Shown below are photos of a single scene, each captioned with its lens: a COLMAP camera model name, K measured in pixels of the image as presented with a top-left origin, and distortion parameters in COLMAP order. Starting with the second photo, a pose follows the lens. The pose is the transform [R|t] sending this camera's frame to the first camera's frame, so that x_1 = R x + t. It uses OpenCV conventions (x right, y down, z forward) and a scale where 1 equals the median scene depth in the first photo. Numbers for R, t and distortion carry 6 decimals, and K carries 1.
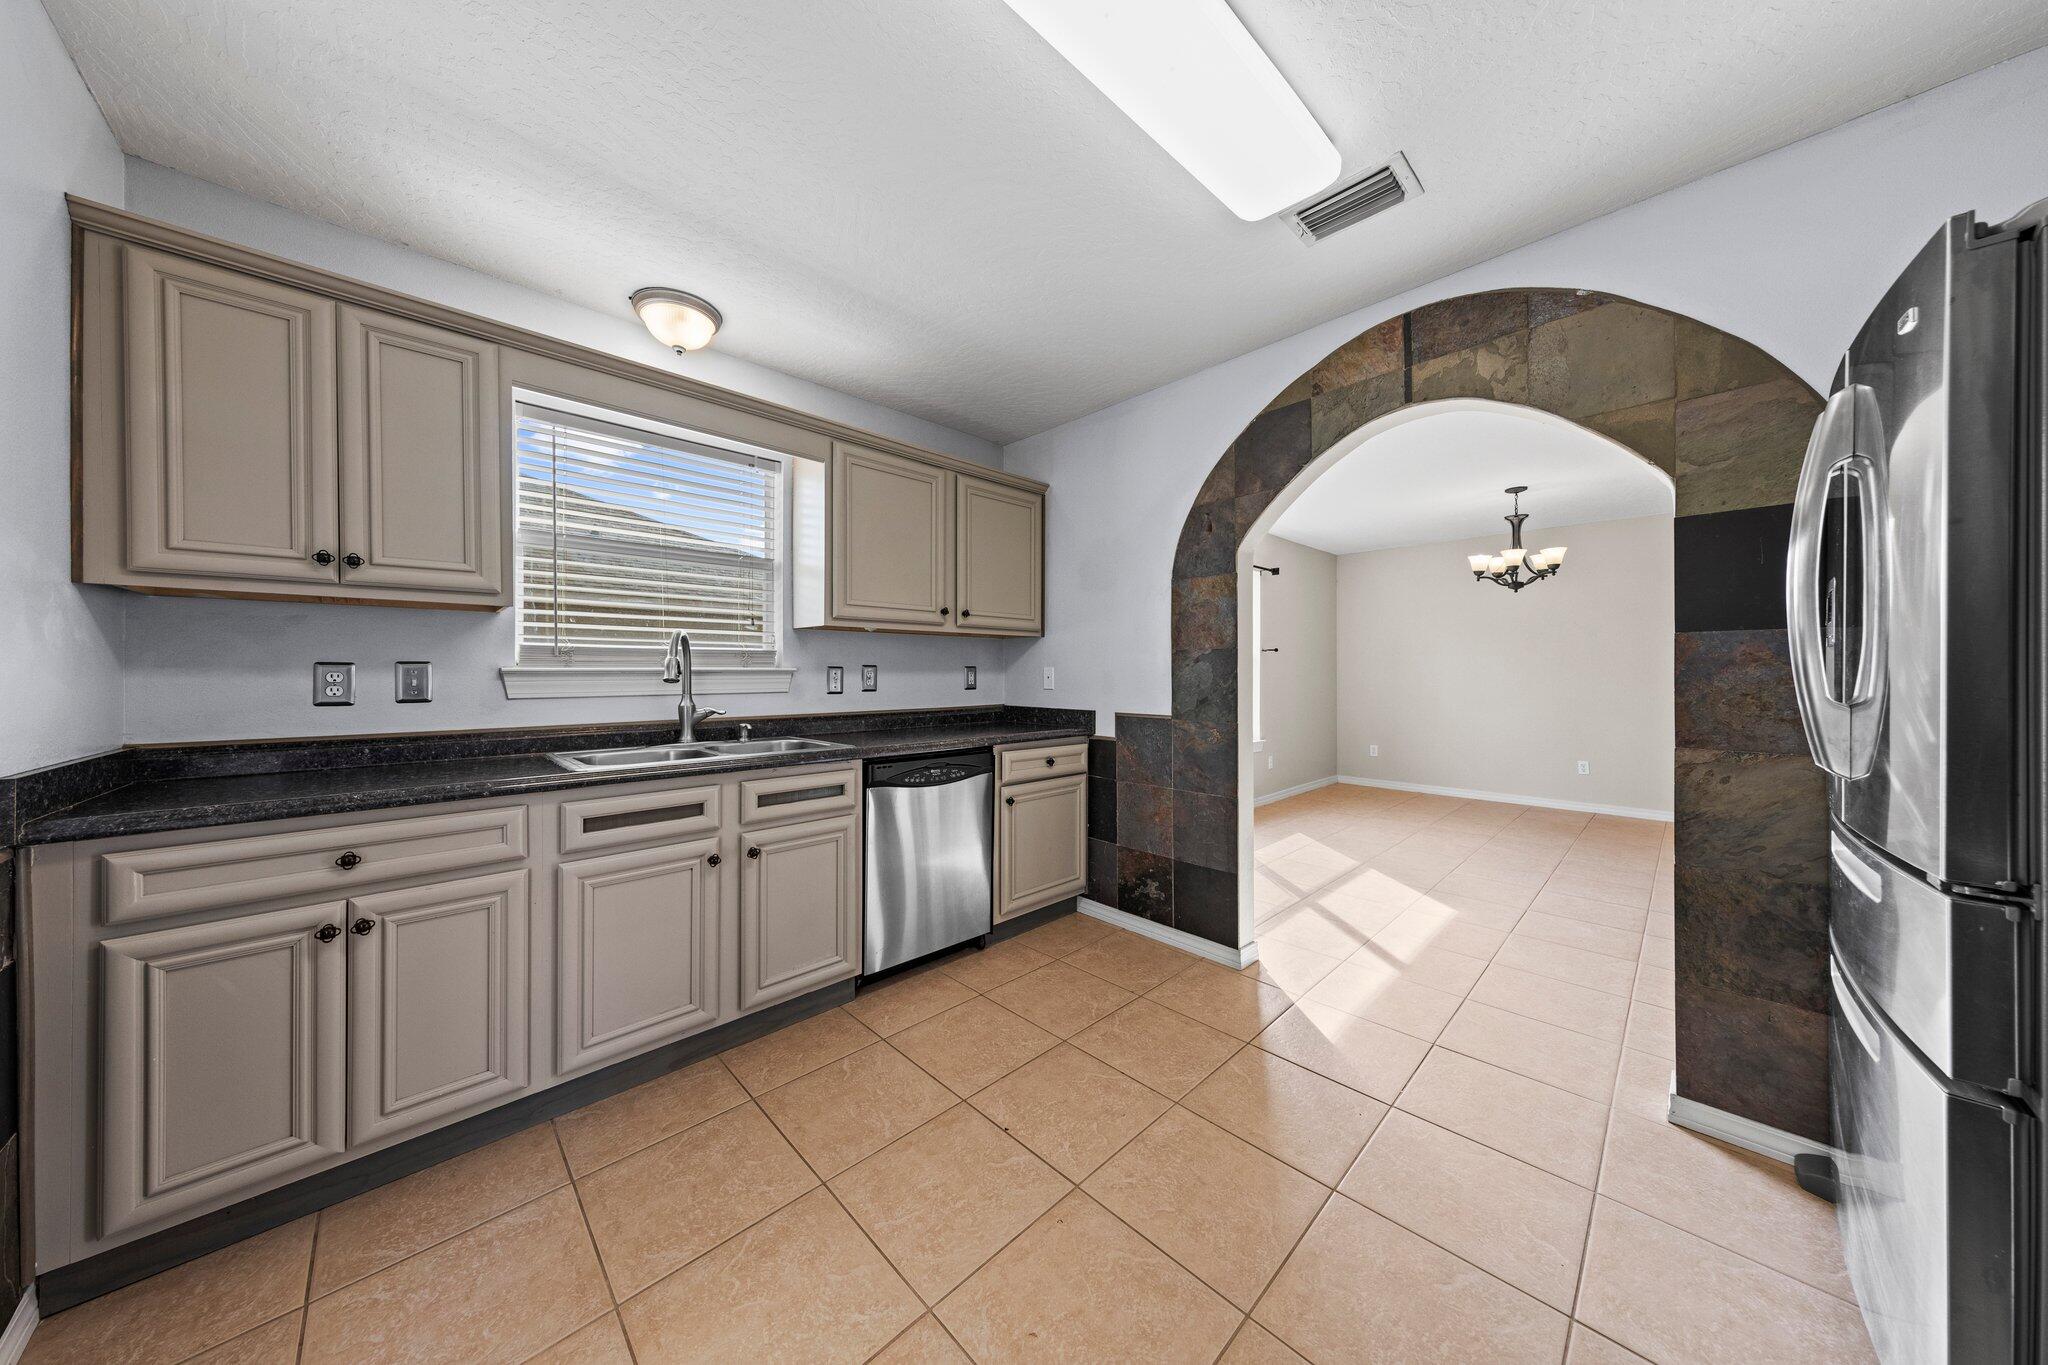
lens RADIAL K [[642.3, 0, 1020.9], [0, 642.3, 680.4], [0, 0, 1]] dist [0.000493, 0.000045]
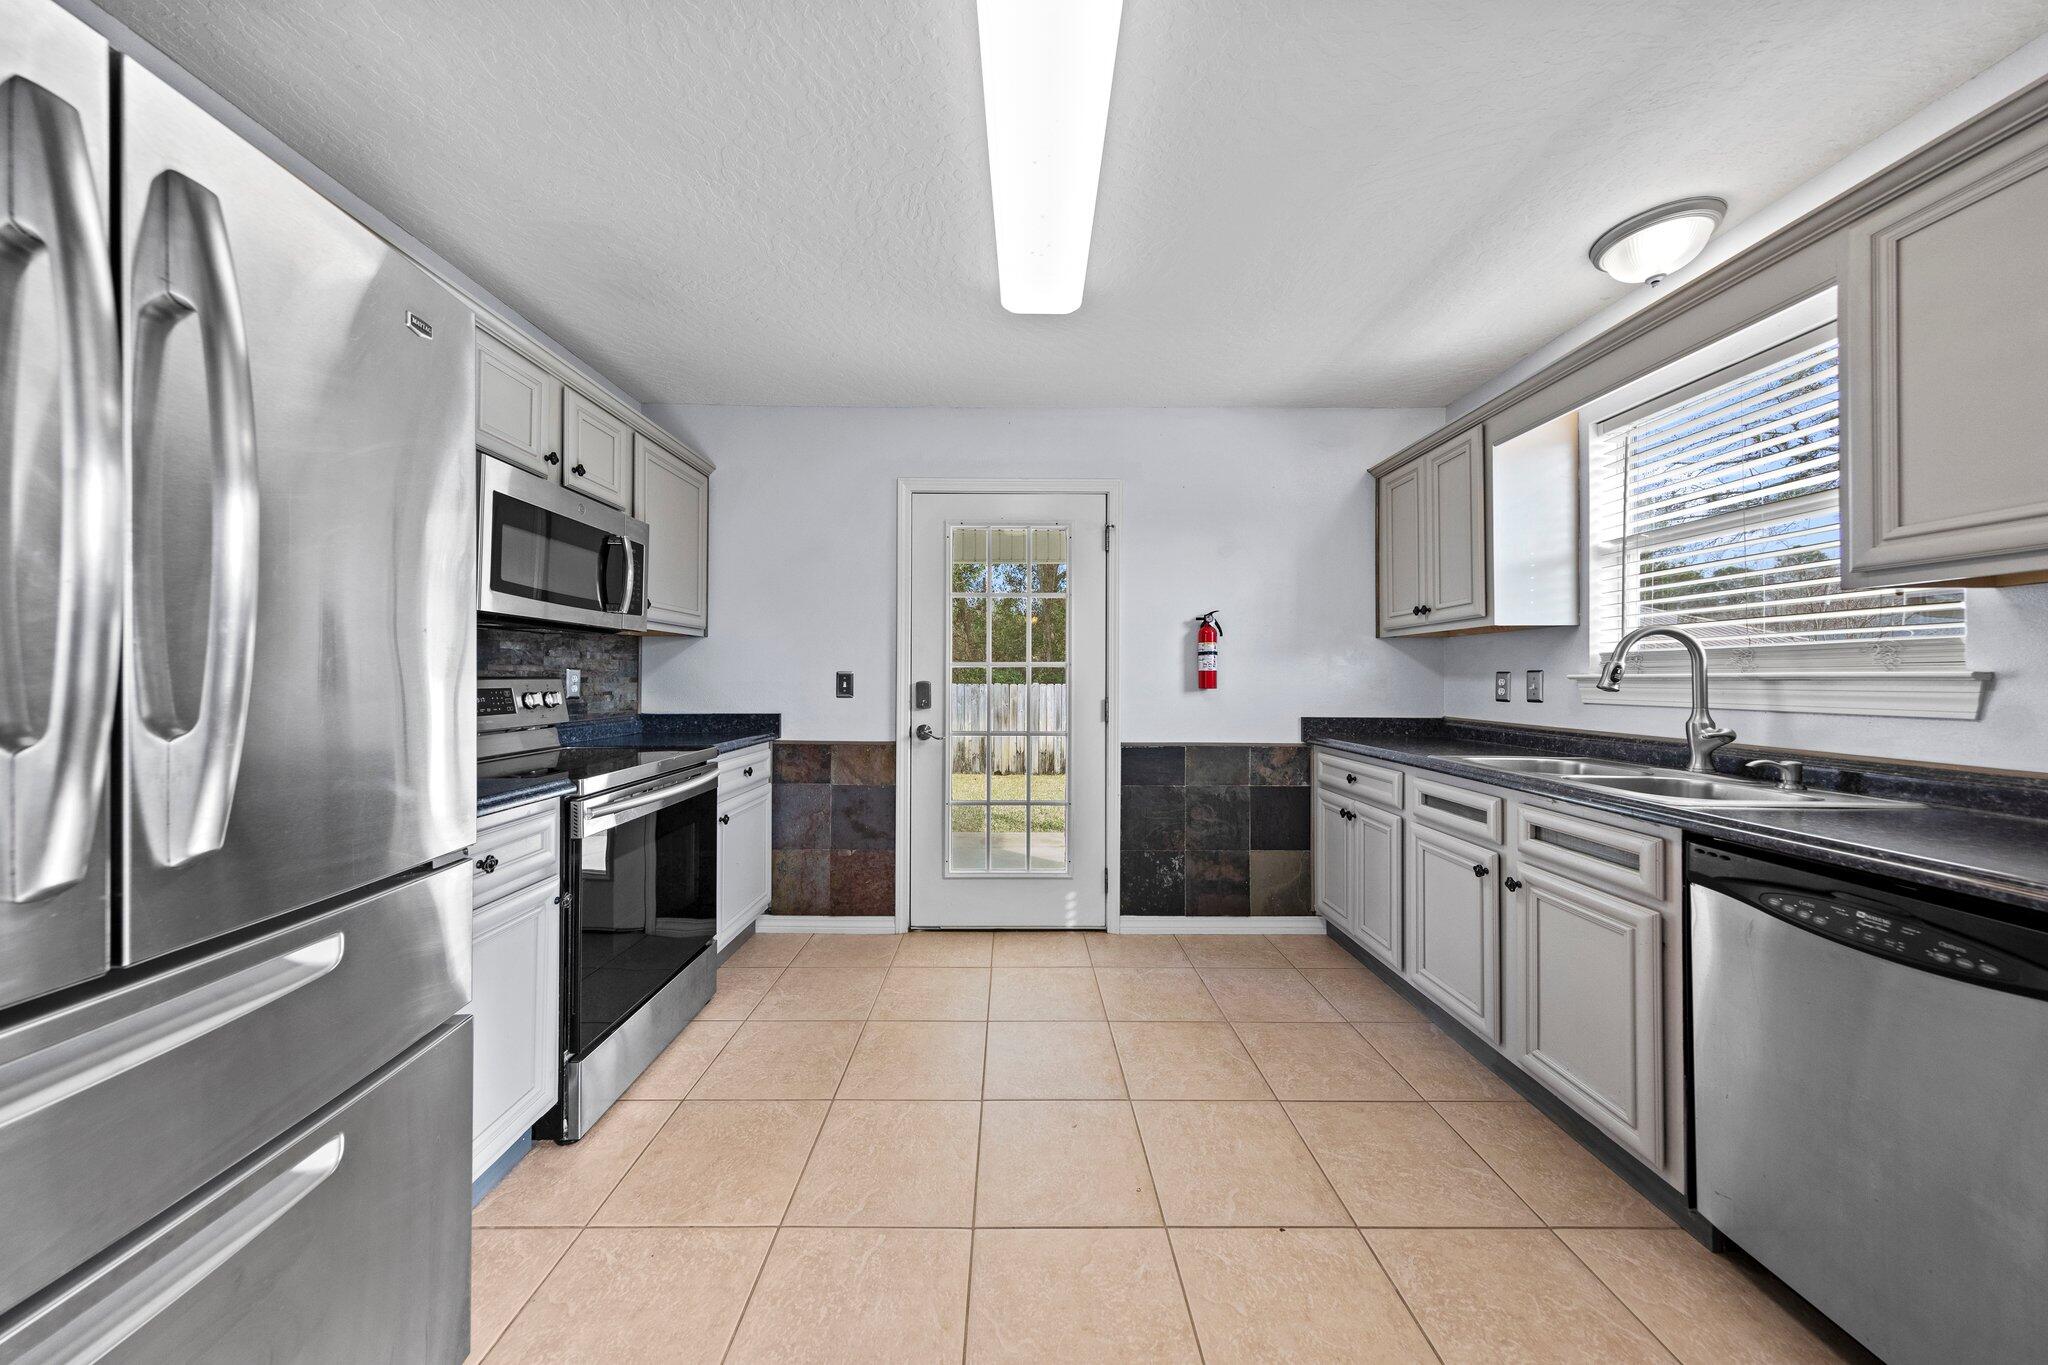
lens RADIAL K [[642.3, 0, 1020.9], [0, 642.3, 680.4], [0, 0, 1]] dist [0.000493, 0.000045]
pose [[-0.687534, 0.003159, -0.726145, 0.608722], [-0.008142, 0.999894, 0.012060, -0.014429], [0.726106, 0.014204, -0.687436, 0.988353]]
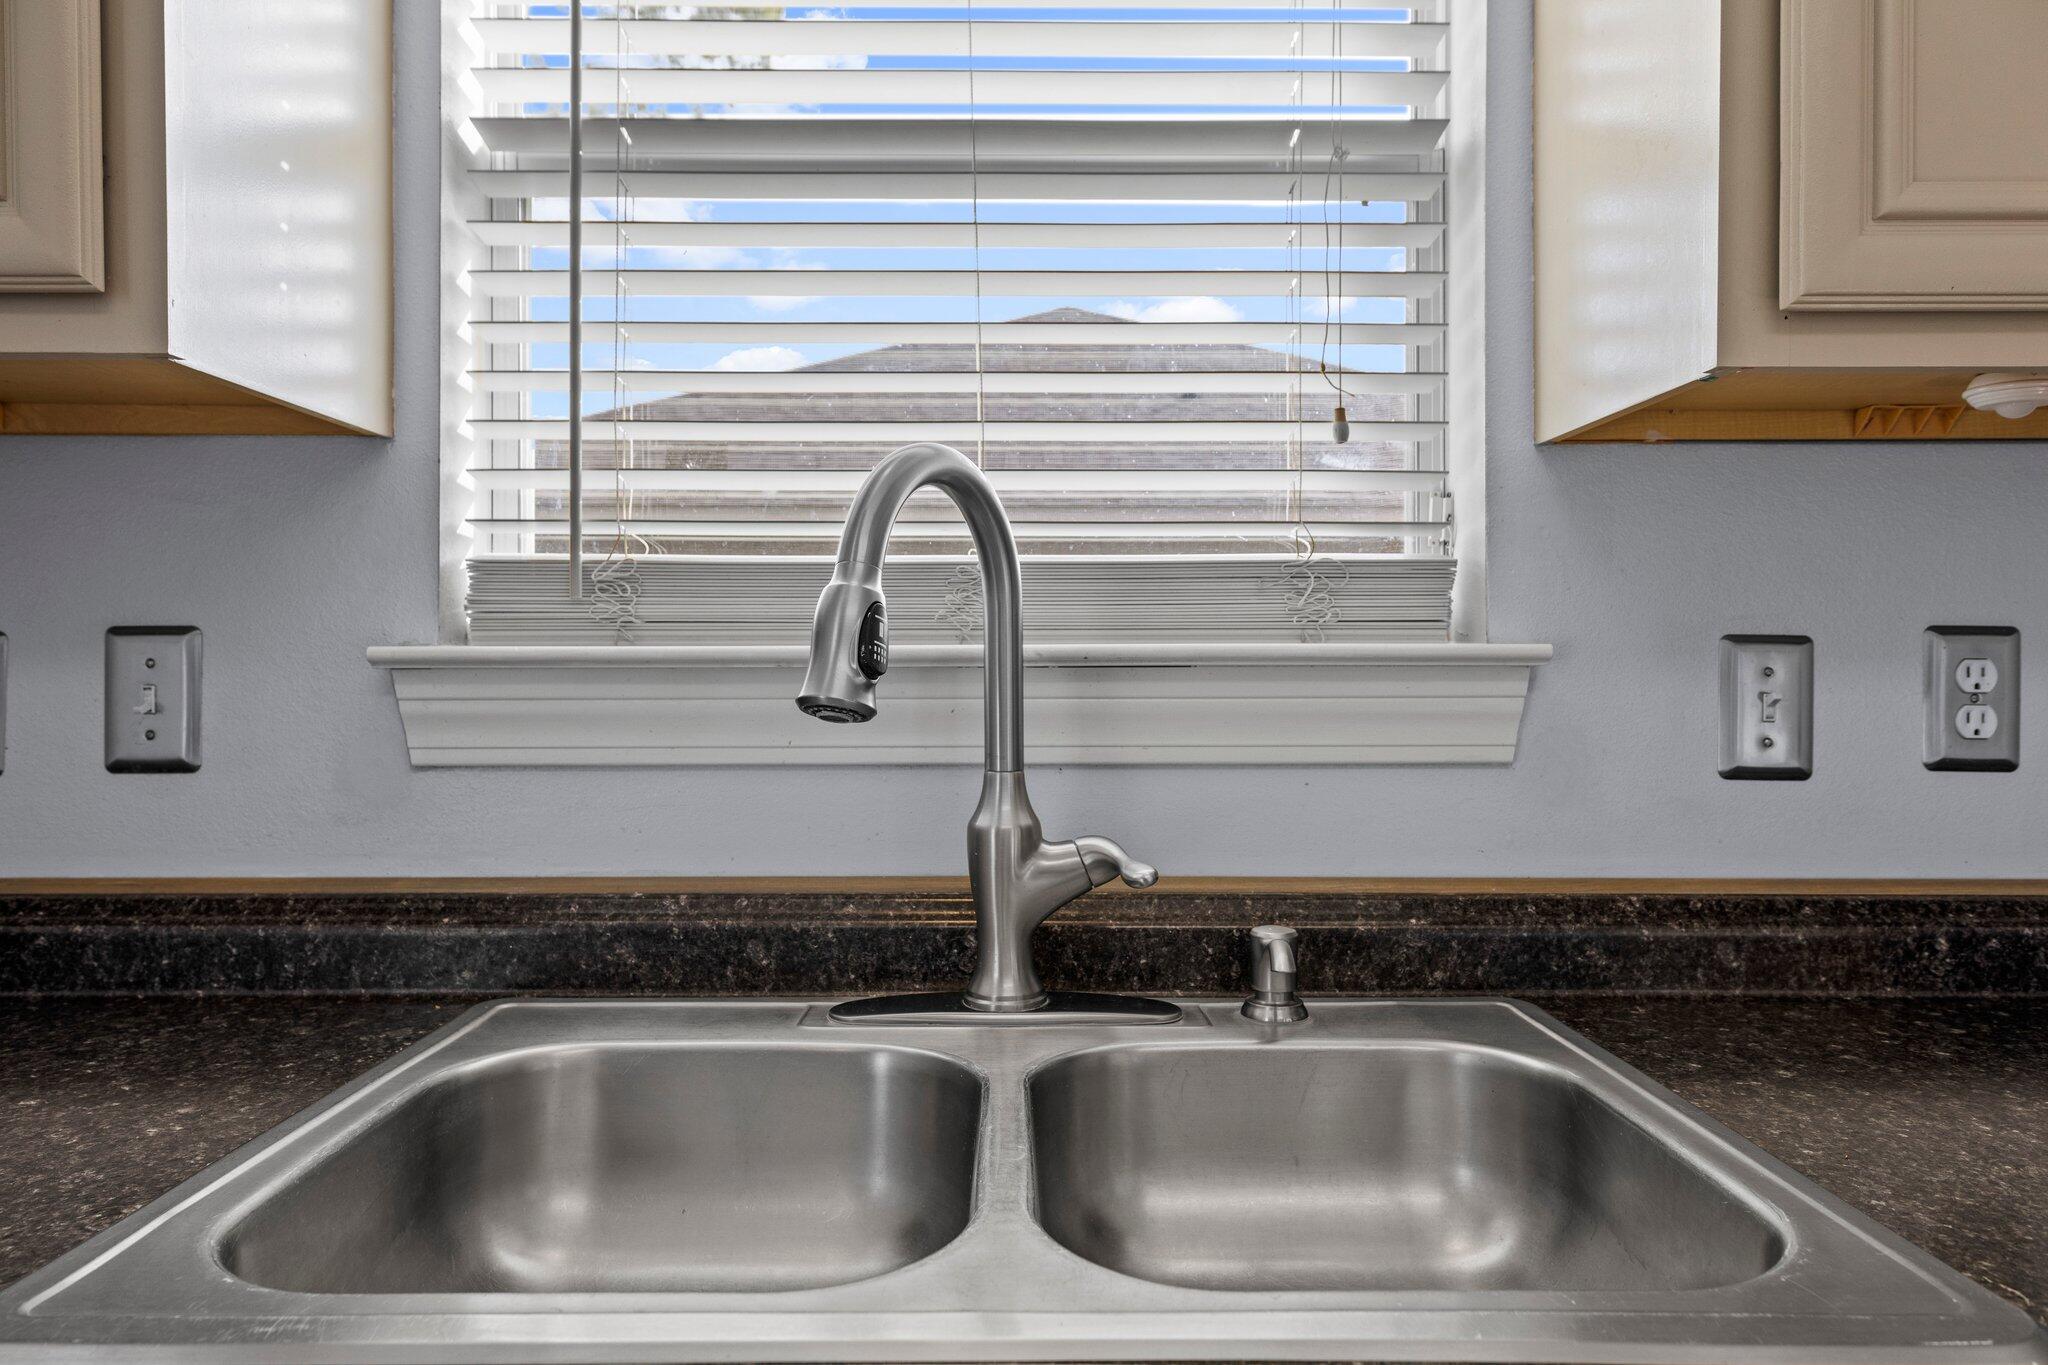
lens RADIAL K [[1337.5, 0, 1024.0], [0, 1337.5, 682.5], [0, 0, 1]] dist [0.004700, 0.000401]
pose [[0.727938, 0.005178, -0.685624, -0.228949], [-0.007325, 0.999973, -0.000225, -0.007253], [0.685604, 0.005186, 0.727956, 0.725284]]
